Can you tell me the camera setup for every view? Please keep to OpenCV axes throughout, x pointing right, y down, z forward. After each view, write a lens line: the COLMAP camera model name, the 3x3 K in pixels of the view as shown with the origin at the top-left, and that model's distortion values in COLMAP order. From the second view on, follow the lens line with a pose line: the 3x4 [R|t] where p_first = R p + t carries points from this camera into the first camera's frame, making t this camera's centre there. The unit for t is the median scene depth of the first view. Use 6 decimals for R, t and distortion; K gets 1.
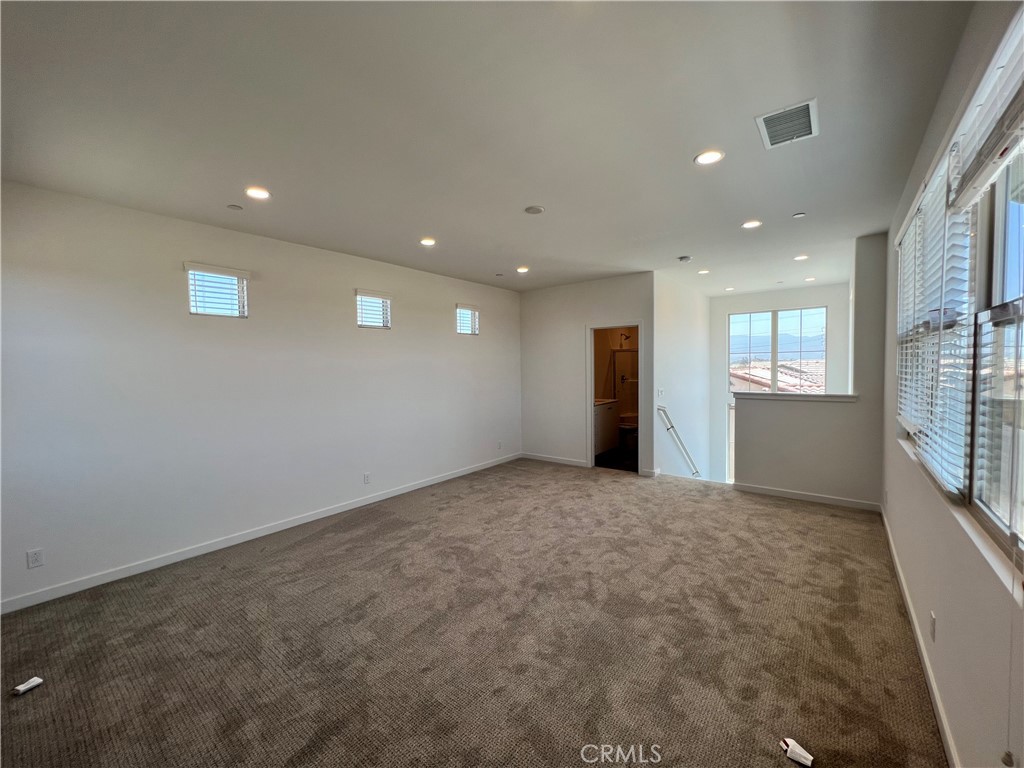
lens RADIAL K [[412.8, 0, 518.4], [0, 412.8, 388.1], [0, 0, 1]] dist [0.001377, 0.000105]
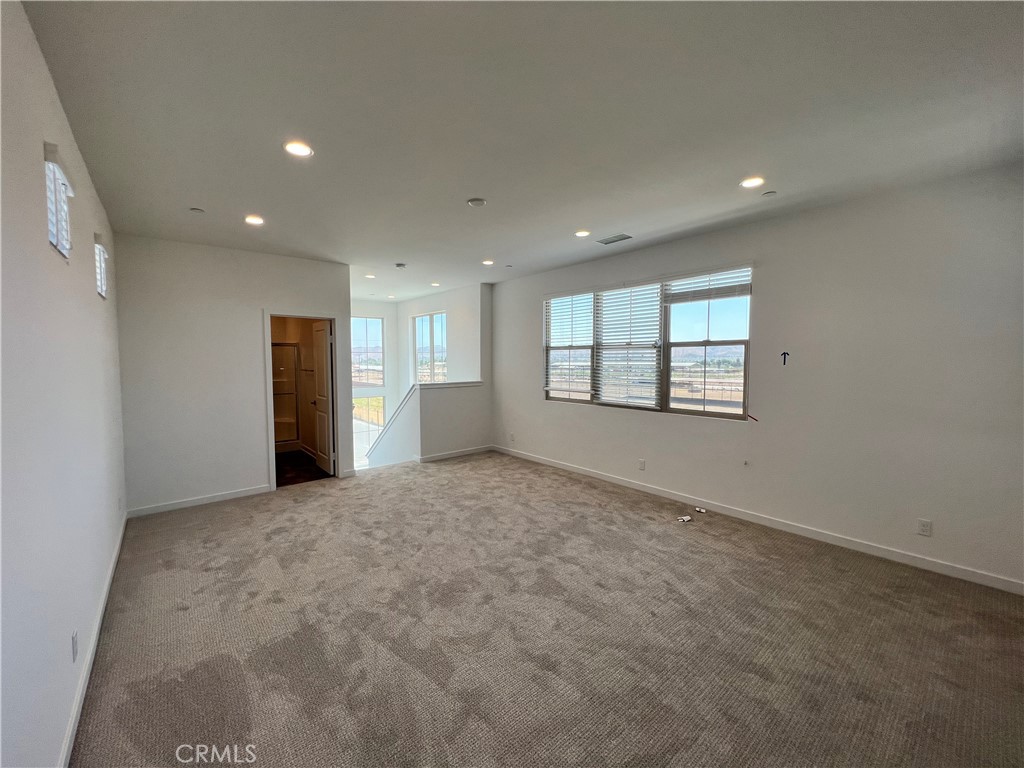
lens RADIAL K [[408.9, 0, 510.7], [0, 408.9, 382.7], [0, 0, 1]] dist [-0.001218, -0.000148]
pose [[0.207201, -0.040927, 0.977442, -0.698944], [0.056860, 0.997939, 0.029732, -0.016319], [-0.976645, 0.049417, 0.209101, 0.551569]]
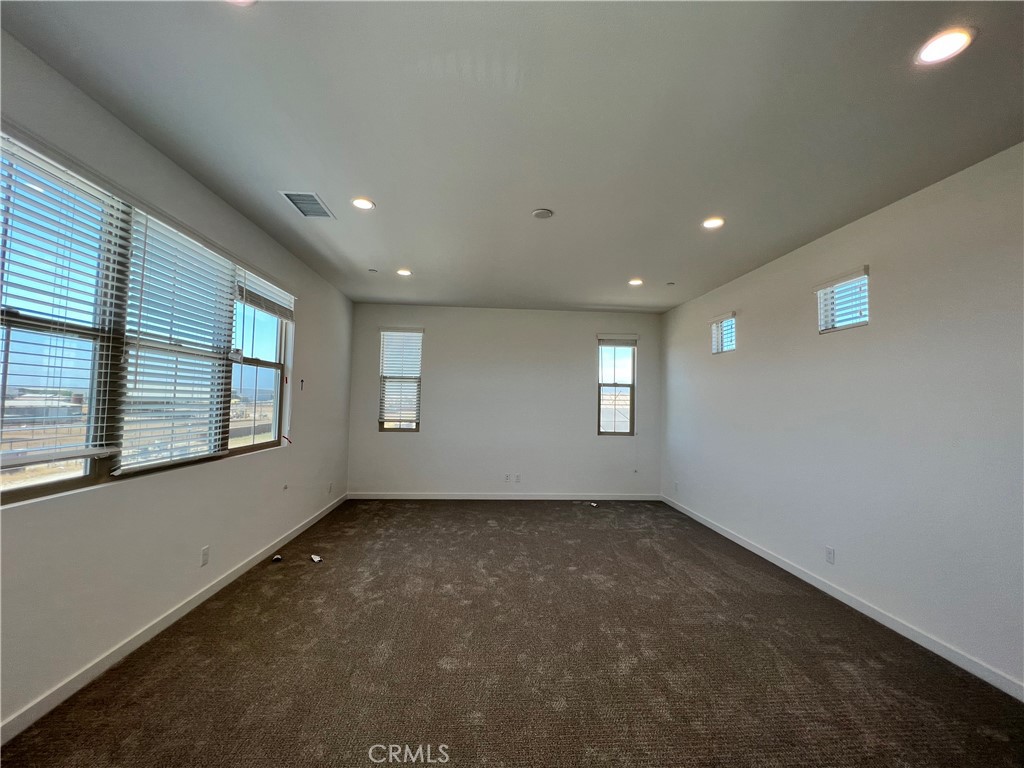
lens RADIAL K [[409.9, 0, 511.1], [0, 409.9, 380.7], [0, 0, 1]] dist [-0.000389, 0.000061]
pose [[-0.749728, -0.041945, -0.660416, 0.520551], [-0.053139, 0.998582, -0.003098, -0.039976], [0.659609, 0.032771, -0.750894, 1.245872]]
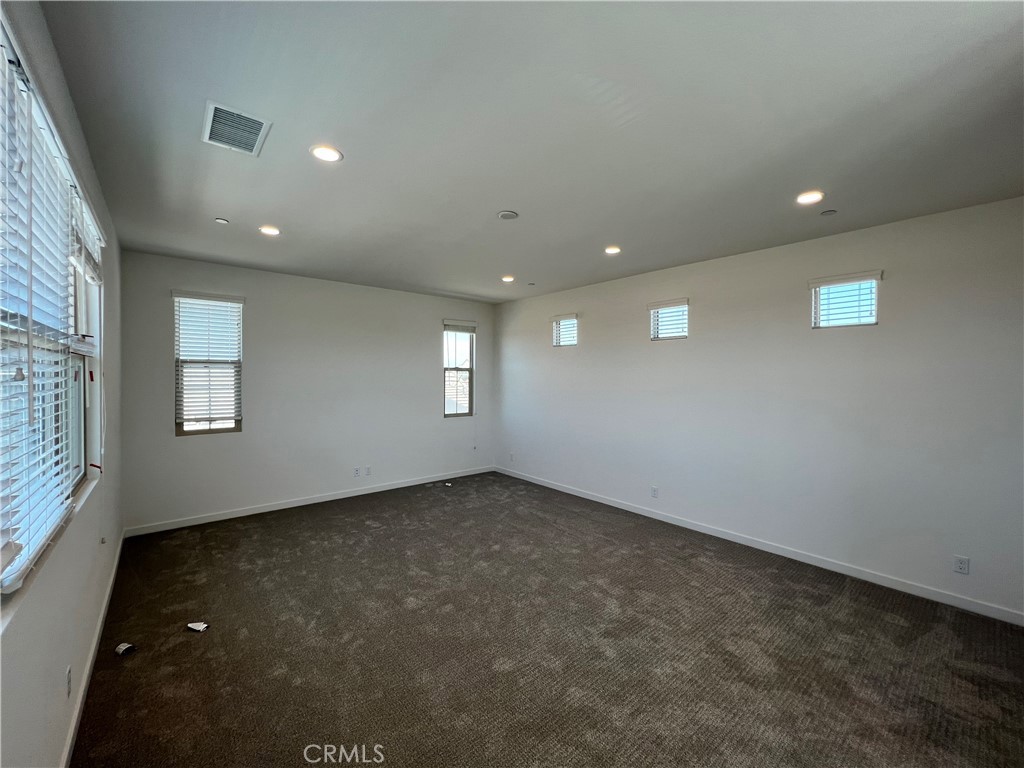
lens RADIAL K [[408.9, 0, 510.7], [0, 408.9, 382.7], [0, 0, 1]] dist [-0.001218, -0.000148]
pose [[-0.215953, 0.020008, -0.976199, 0.722180], [-0.060525, 0.997593, 0.033835, -0.061986], [0.974526, 0.066392, -0.214222, 0.927180]]
